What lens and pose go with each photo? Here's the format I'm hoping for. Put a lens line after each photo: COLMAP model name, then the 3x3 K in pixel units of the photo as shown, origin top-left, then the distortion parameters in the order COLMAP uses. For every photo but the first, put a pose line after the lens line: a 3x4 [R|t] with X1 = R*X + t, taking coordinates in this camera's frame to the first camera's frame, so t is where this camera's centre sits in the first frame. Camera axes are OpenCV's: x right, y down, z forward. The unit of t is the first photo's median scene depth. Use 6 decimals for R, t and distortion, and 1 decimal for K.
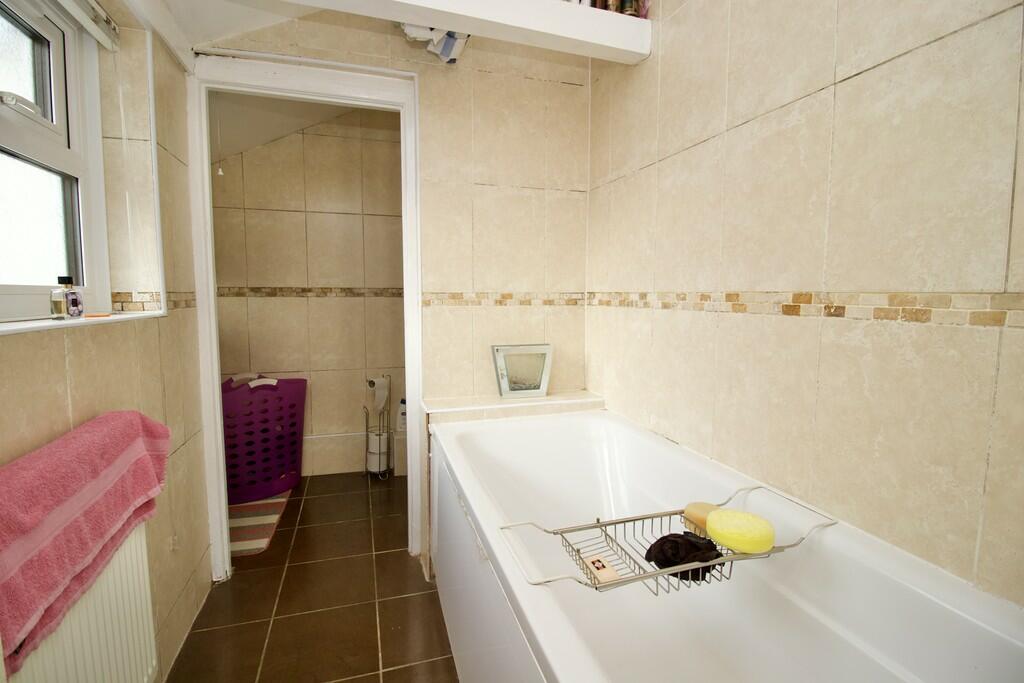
lens RADIAL K [[480.8, 0, 512.2], [0, 480.8, 338.7], [0, 0, 1]] dist [-0.000358, -0.009467]
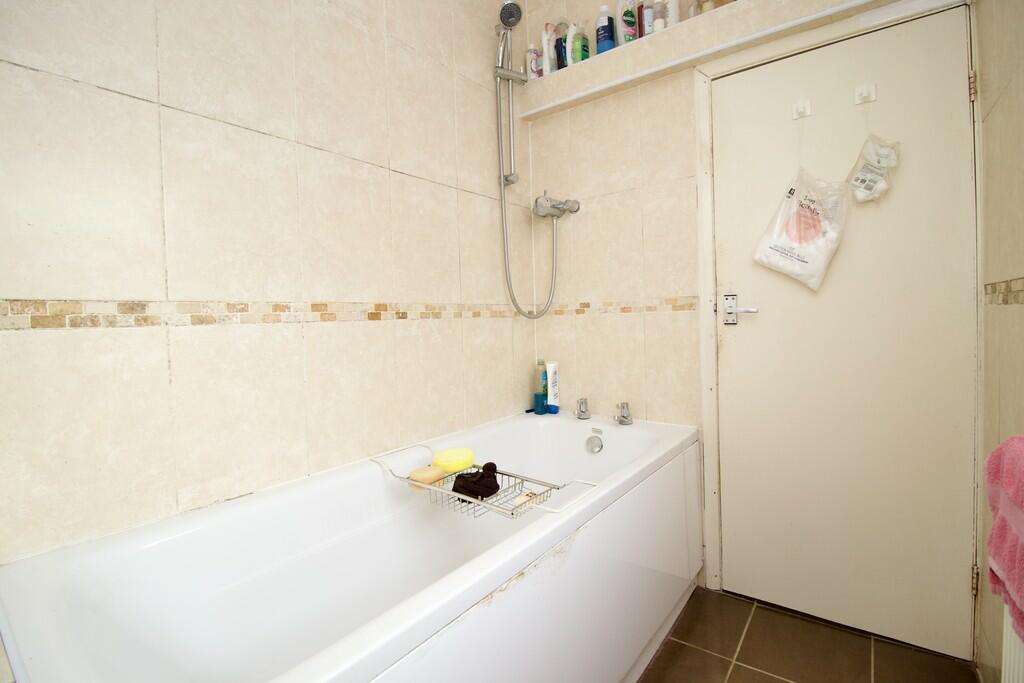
lens RADIAL K [[480.8, 0, 512.7], [0, 480.8, 336.5], [0, 0, 1]] dist [-0.000358, -0.009467]
pose [[-0.581709, -0.016717, 0.813225, -0.662284], [0.103077, 0.990213, 0.094087, -0.080650], [-0.806839, 0.138556, -0.574293, 1.307870]]
